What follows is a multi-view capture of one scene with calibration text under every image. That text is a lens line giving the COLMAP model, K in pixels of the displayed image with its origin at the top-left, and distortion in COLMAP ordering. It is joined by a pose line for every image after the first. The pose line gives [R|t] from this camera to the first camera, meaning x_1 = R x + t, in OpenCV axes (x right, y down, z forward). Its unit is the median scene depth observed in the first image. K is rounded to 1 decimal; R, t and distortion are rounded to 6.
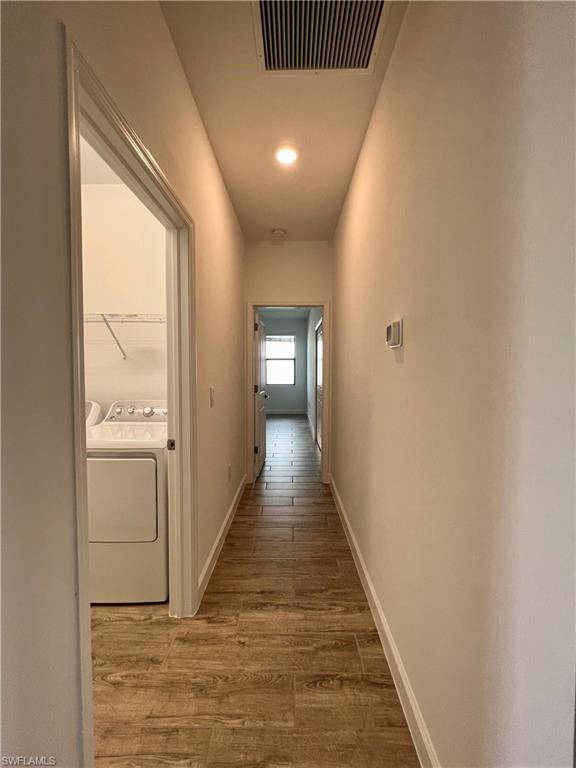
lens RADIAL K [[307.9, 0, 286.5], [0, 307.9, 378.7], [0, 0, 1]] dist [0.001382, 0.000483]
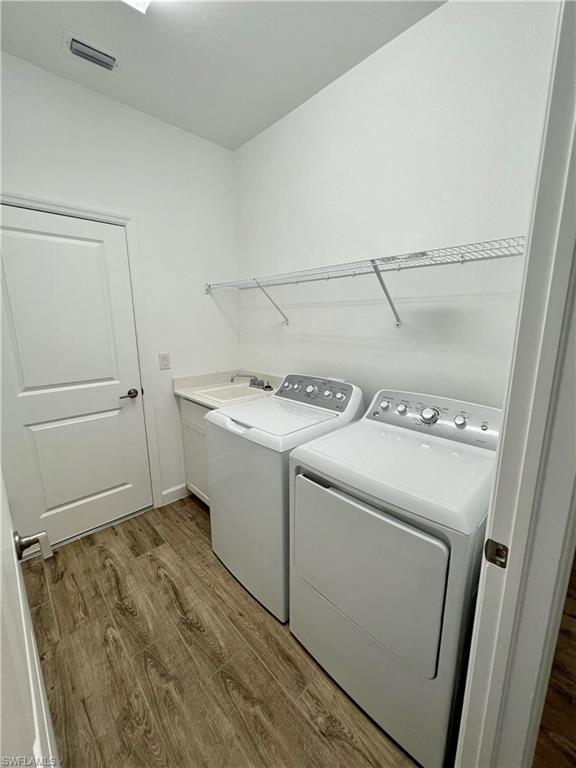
lens RADIAL K [[307.9, 0, 284.9], [0, 307.9, 377.1], [0, 0, 1]] dist [0.001382, 0.000483]
pose [[0.692002, 0.129927, -0.710107, -0.223380], [-0.021825, 0.986986, 0.159319, -0.061574], [0.721565, -0.094751, 0.685832, 0.381371]]
